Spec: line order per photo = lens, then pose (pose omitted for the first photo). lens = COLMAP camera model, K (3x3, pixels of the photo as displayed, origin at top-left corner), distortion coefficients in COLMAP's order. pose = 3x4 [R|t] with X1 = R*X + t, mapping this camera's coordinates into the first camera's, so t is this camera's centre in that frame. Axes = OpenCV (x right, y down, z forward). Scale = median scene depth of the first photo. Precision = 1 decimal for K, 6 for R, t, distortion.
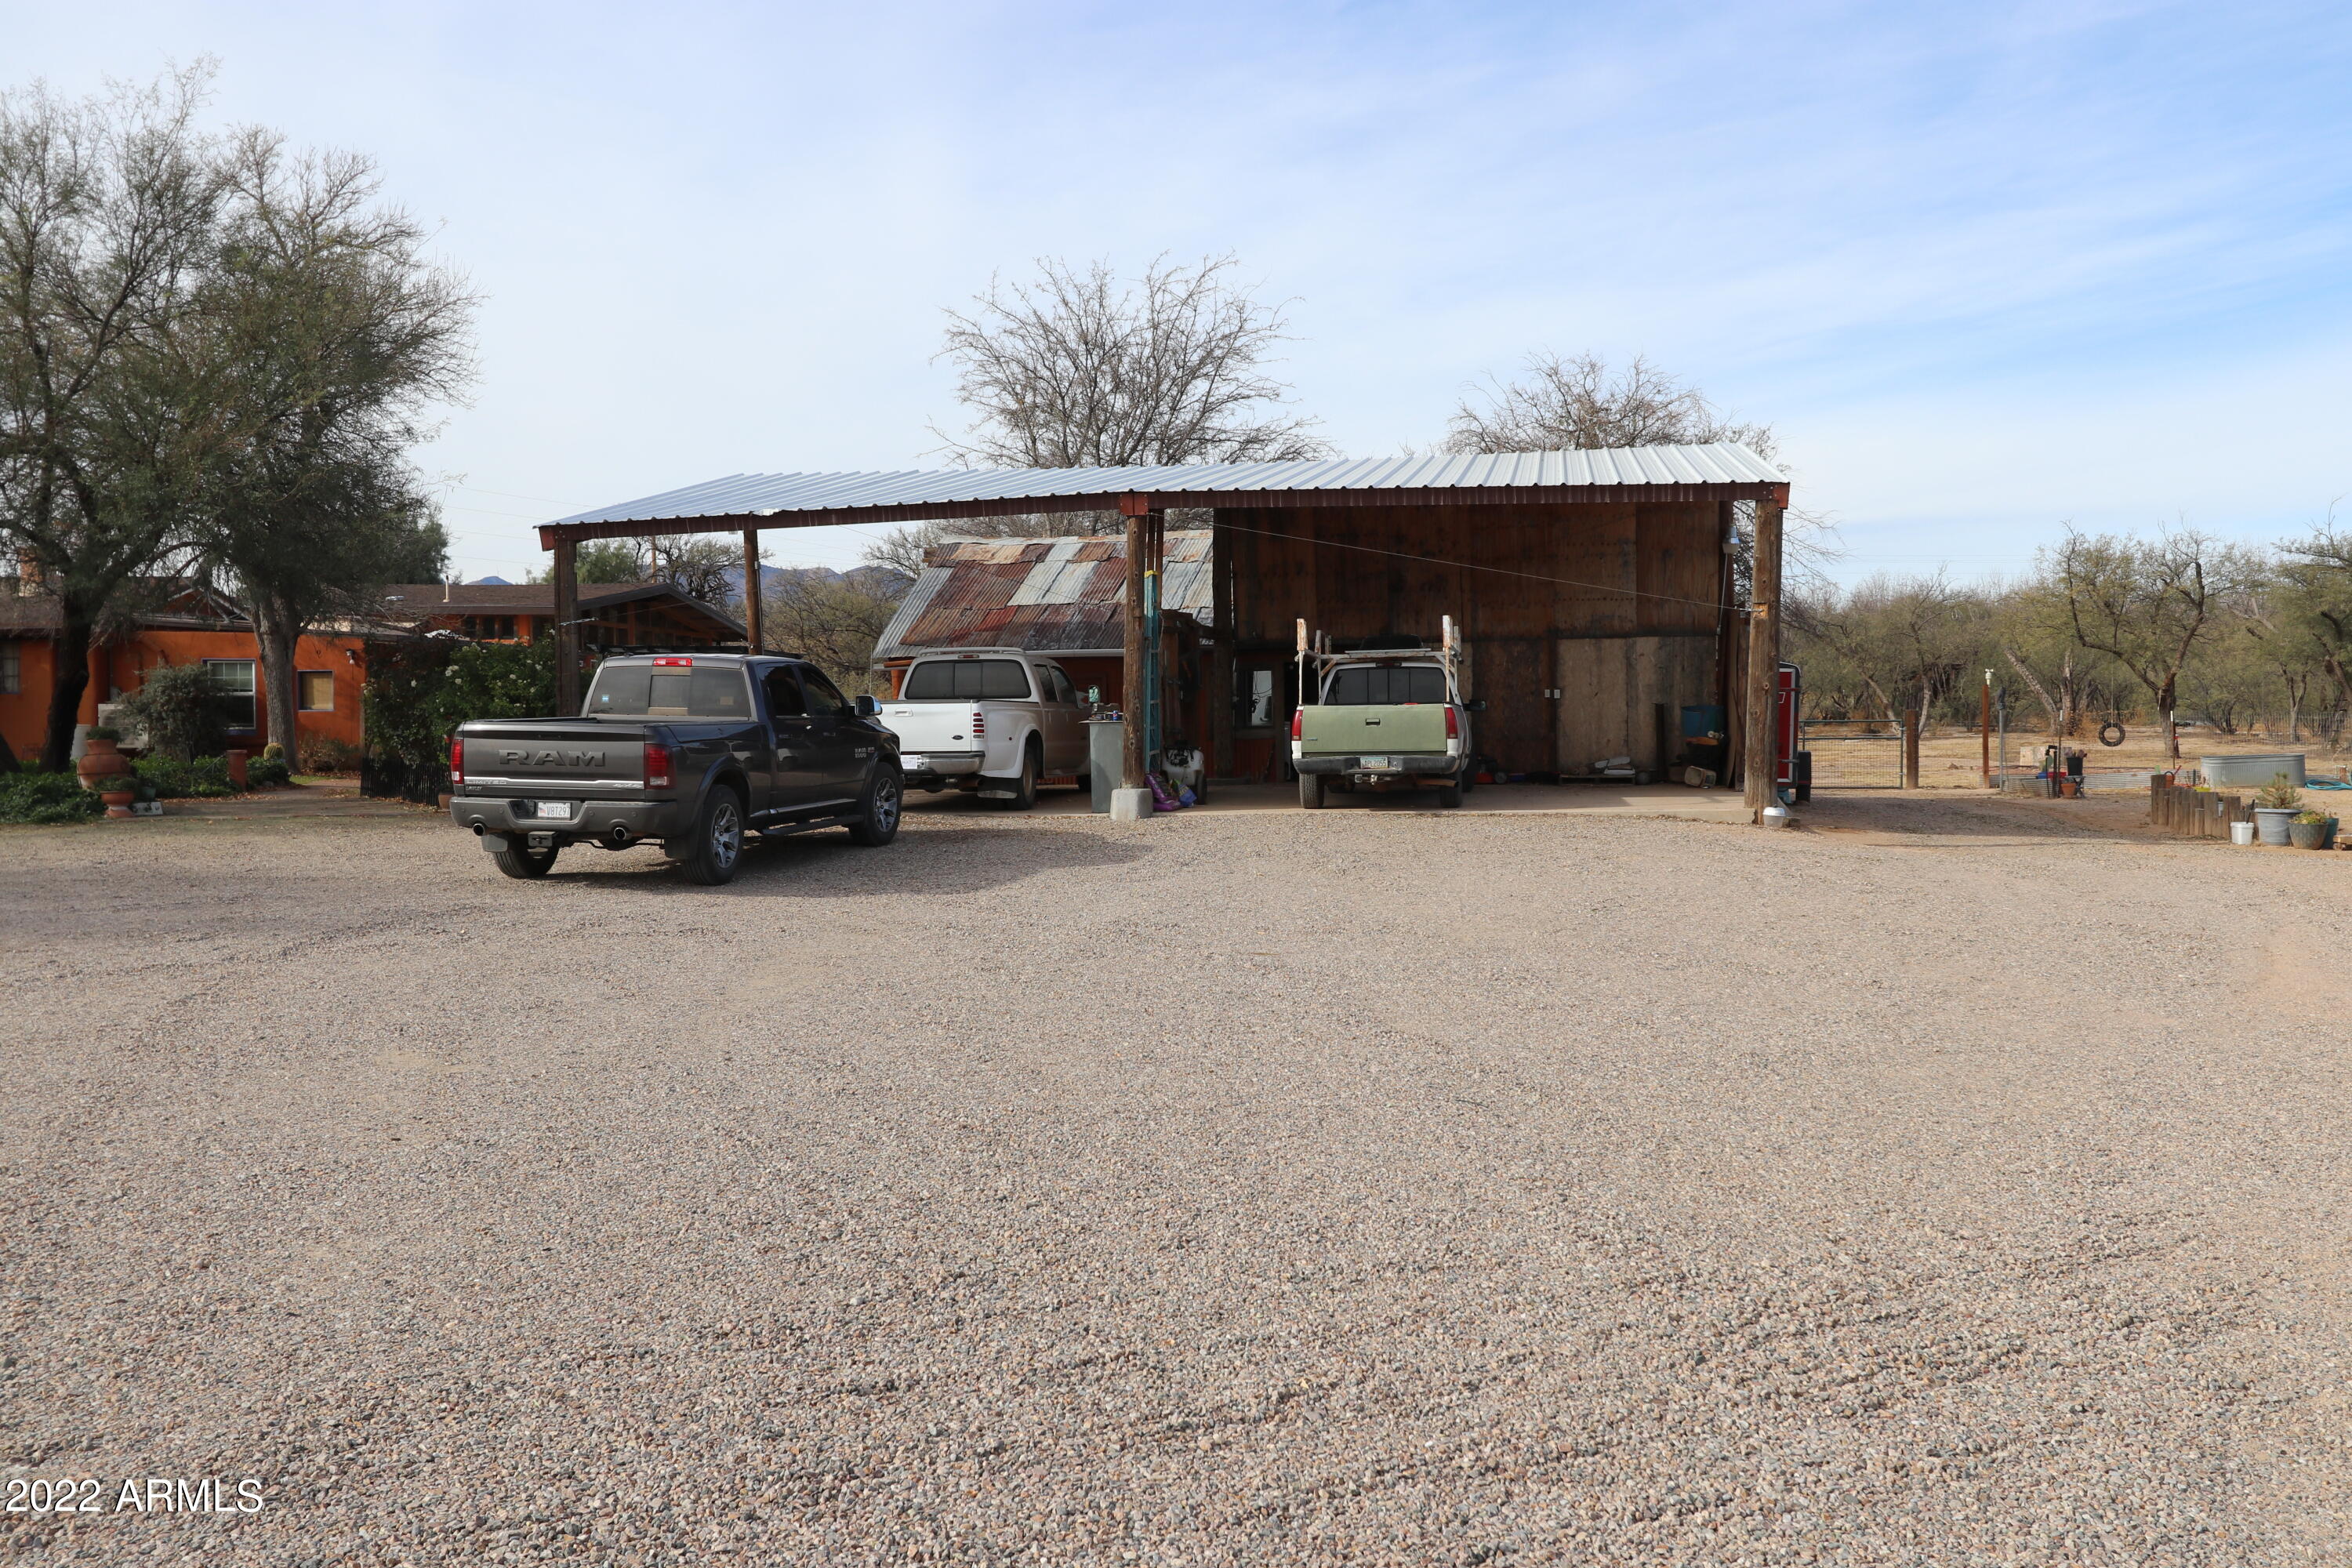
lens RADIAL K [[2370.4, 0, 1176.0], [0, 2370.4, 784.0], [0, 0, 1]] dist [0.014580, 0.022393]
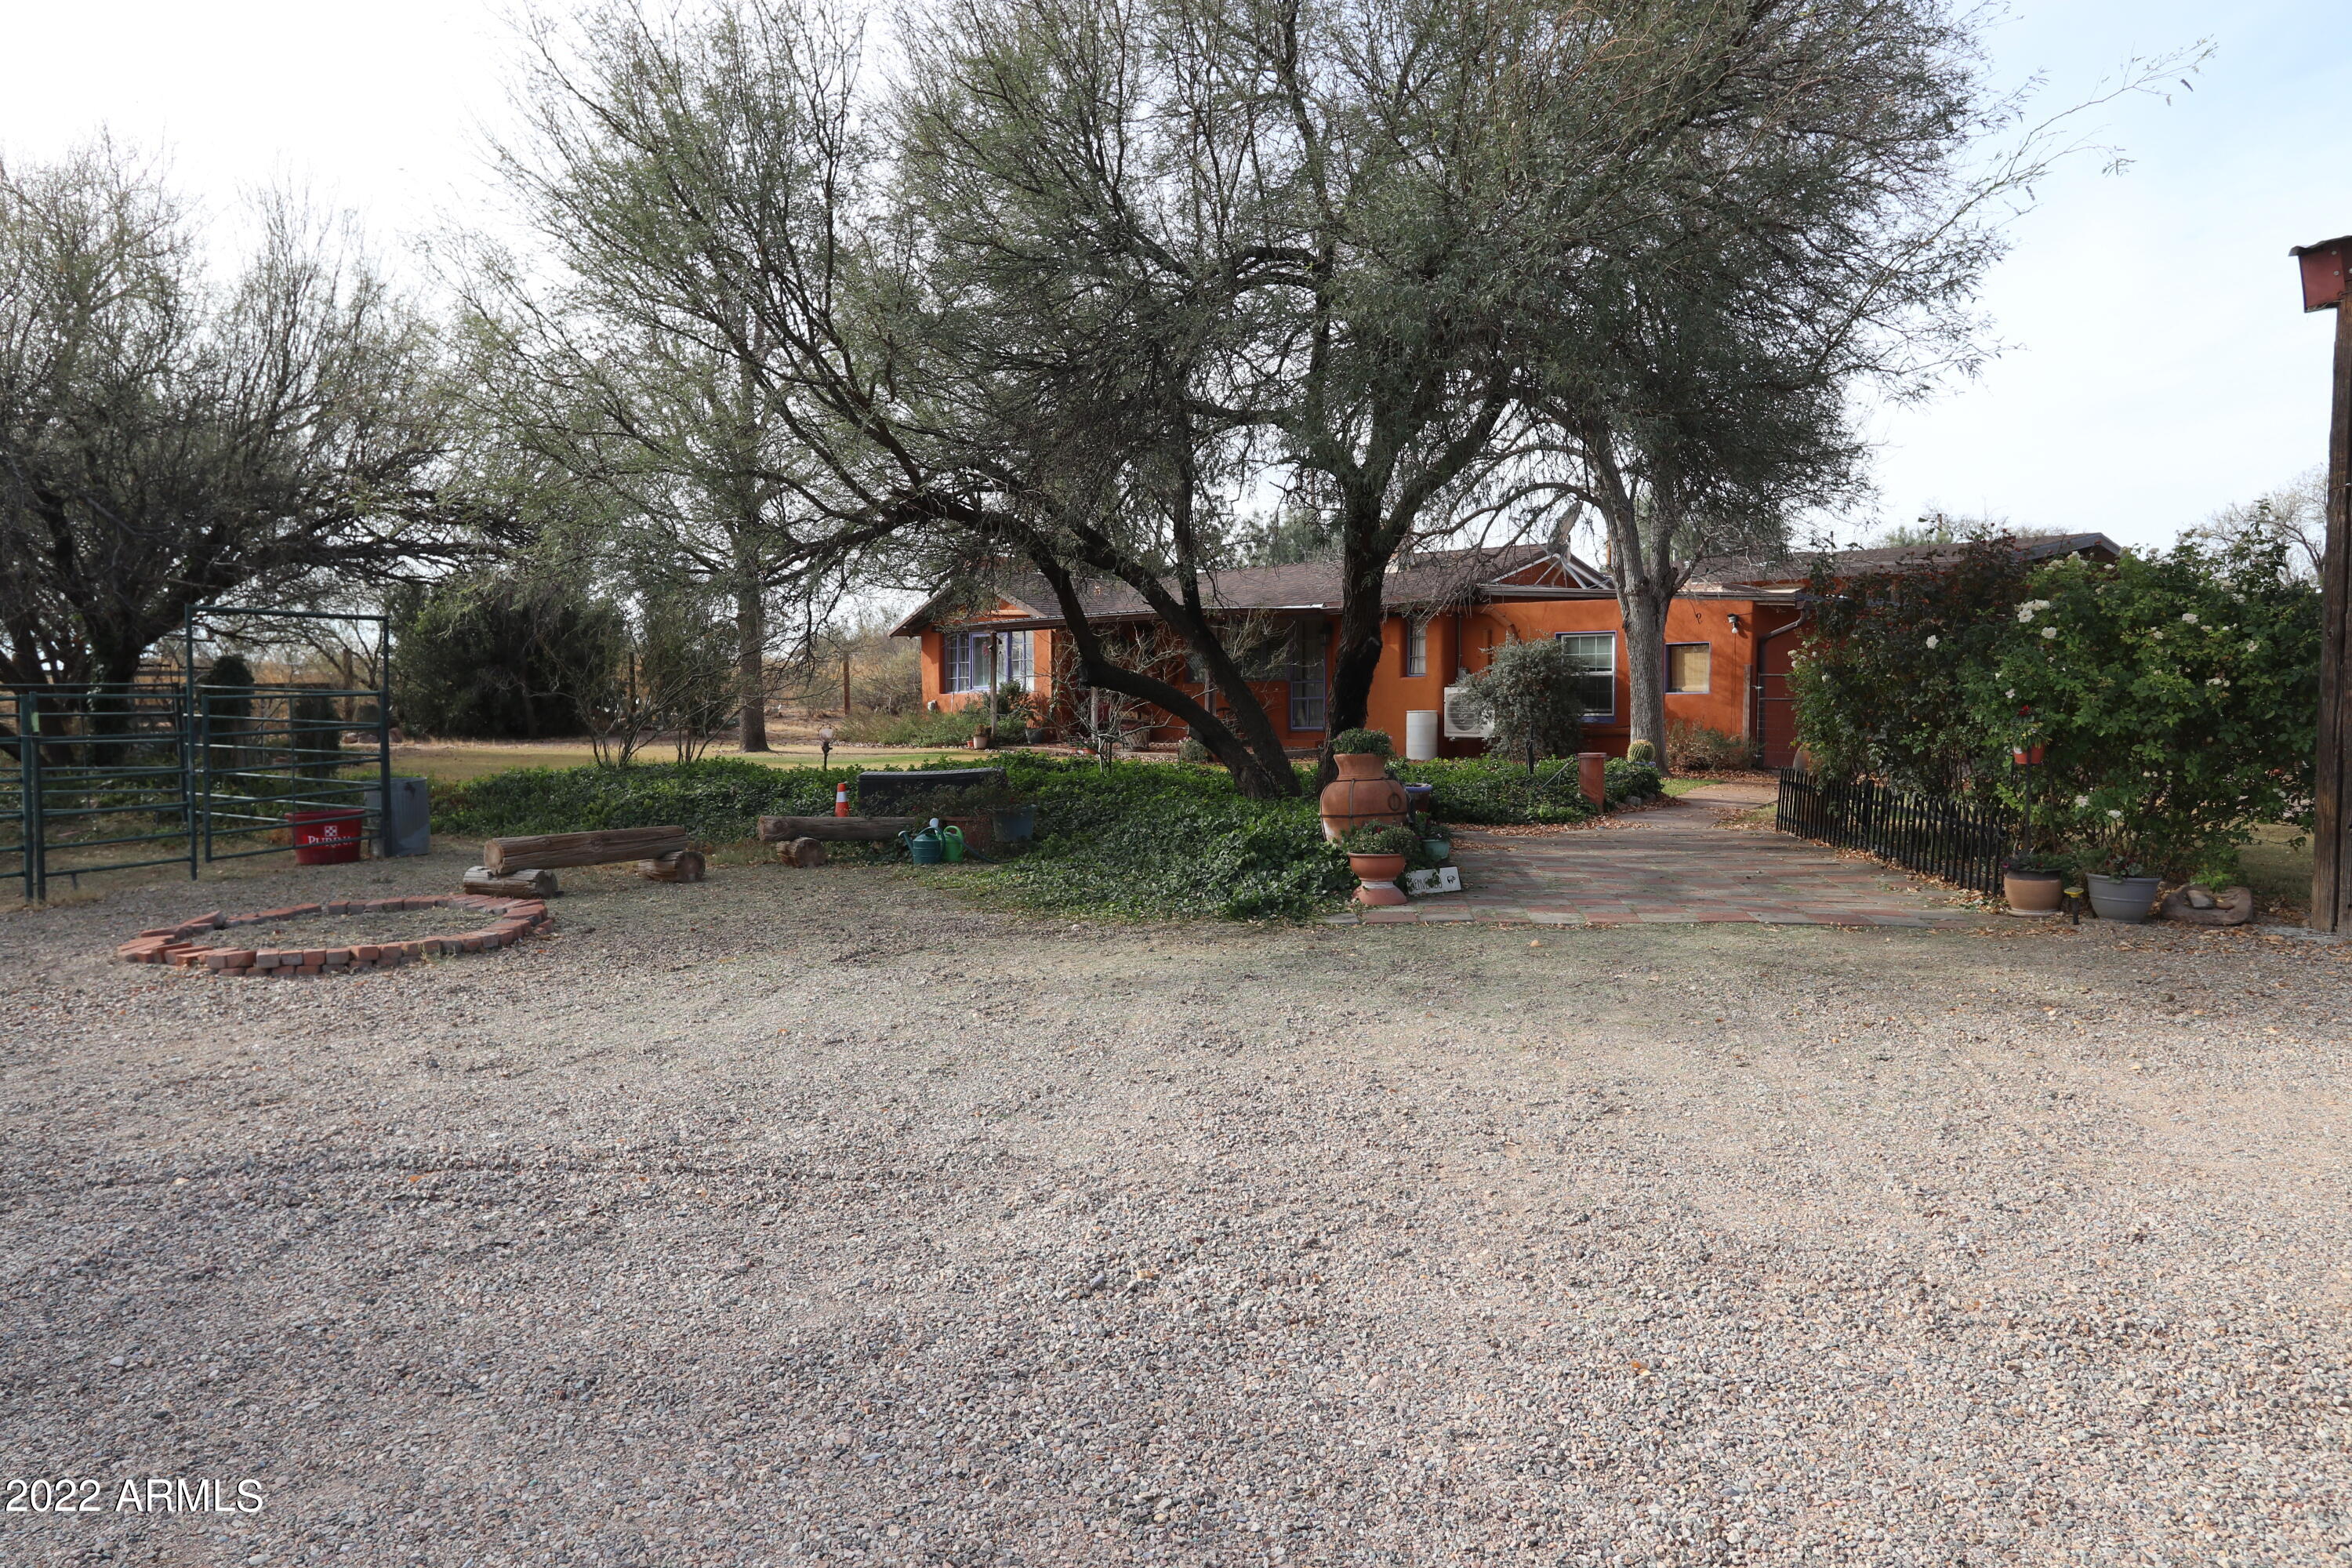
lens RADIAL K [[1586.4, 0, 1176.0], [0, 1586.4, 784.0], [0, 0, 1]] dist [-0.009028, 0.034555]
pose [[0.806279, 0.027806, -0.590881, -0.190134], [-0.010506, 0.999410, 0.032696, -0.016450], [0.591441, -0.020154, 0.806096, 0.481092]]
